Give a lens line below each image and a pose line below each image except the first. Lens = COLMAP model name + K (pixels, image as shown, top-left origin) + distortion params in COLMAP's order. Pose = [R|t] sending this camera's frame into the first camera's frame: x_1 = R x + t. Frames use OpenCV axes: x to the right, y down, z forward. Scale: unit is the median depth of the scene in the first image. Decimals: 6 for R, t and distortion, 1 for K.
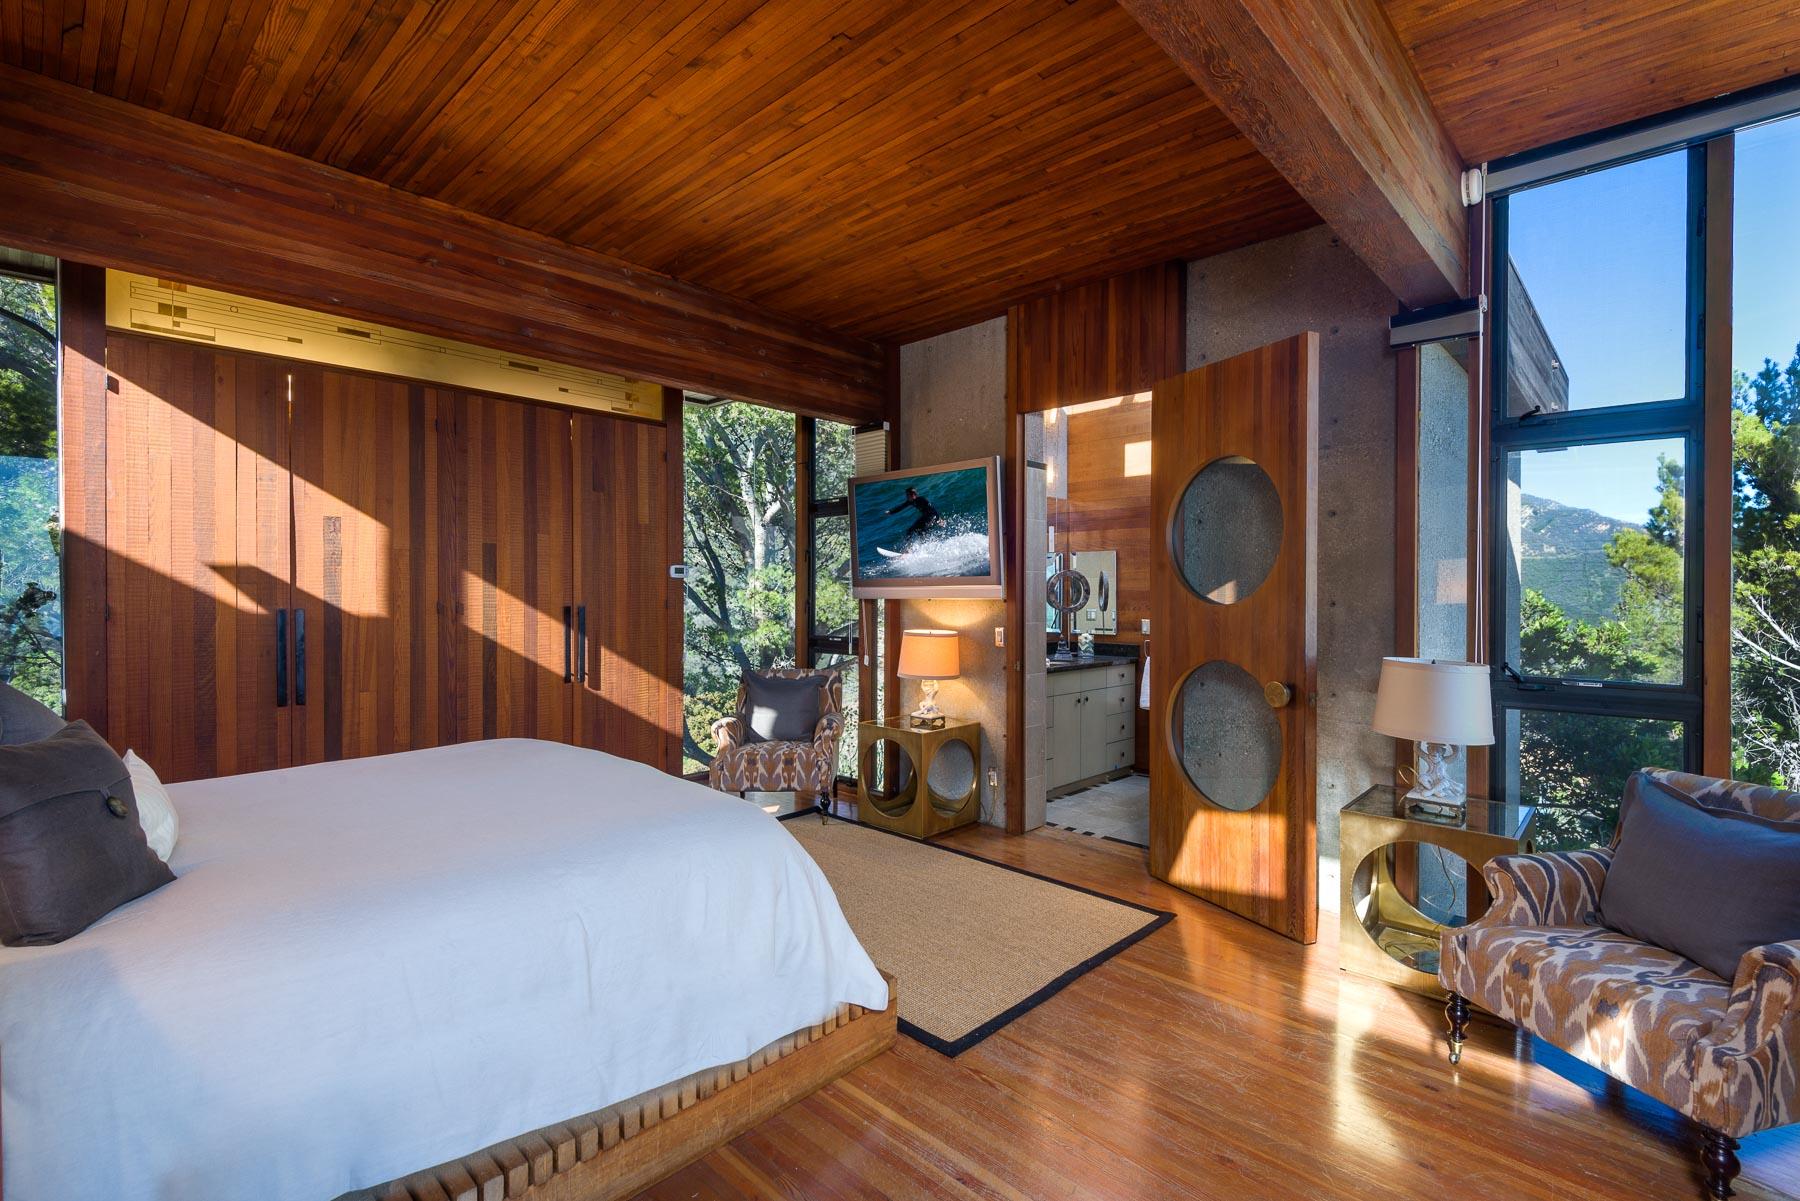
lens RADIAL K [[816.8, 0, 903.8], [0, 816.8, 596.9], [0, 0, 1]] dist [0.031490, -0.023771]
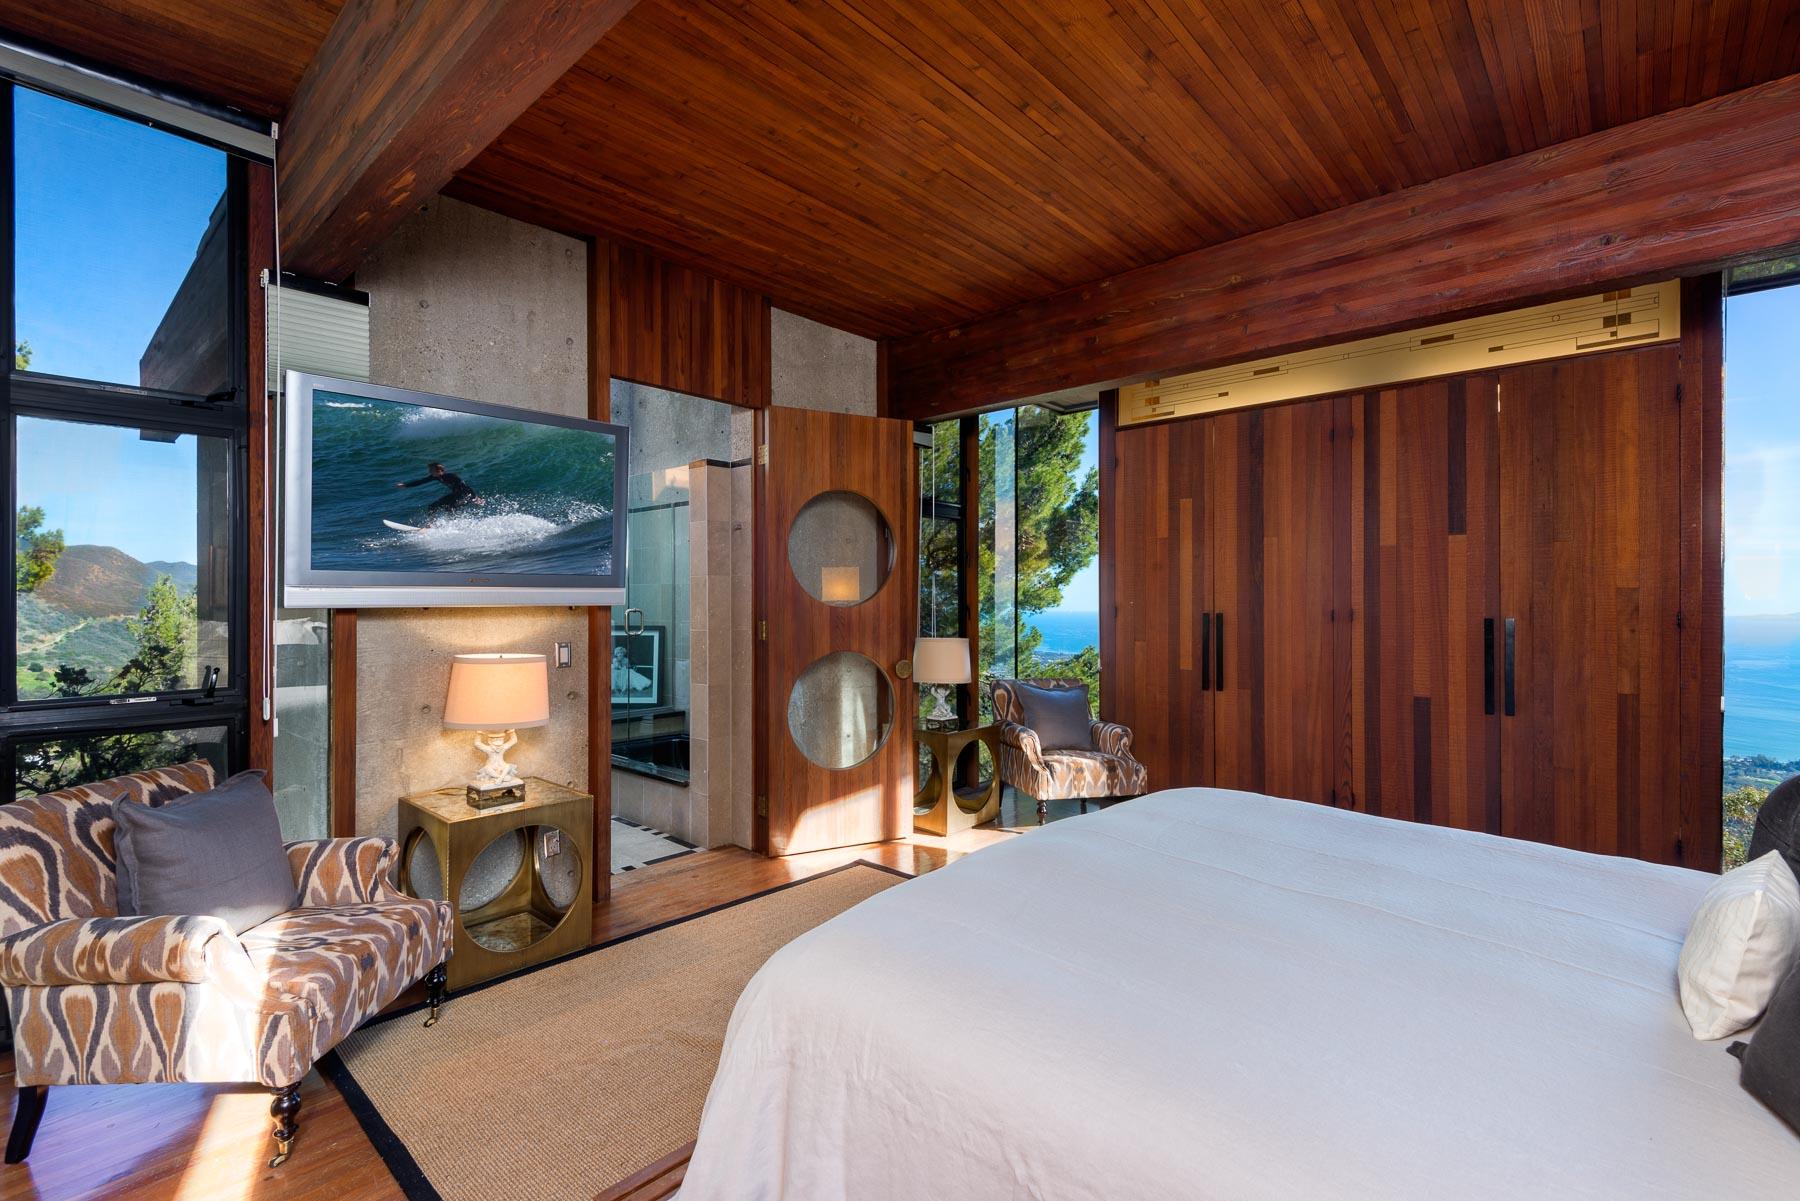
lens RADIAL K [[816.8, 0, 903.8], [0, 816.8, 596.9], [0, 0, 1]] dist [0.031490, -0.023771]
pose [[-0.020381, -0.000326, 0.999792, -0.725646], [0.003897, 0.999992, 0.000405, -0.004730], [-0.999785, 0.003905, -0.020380, 0.778673]]
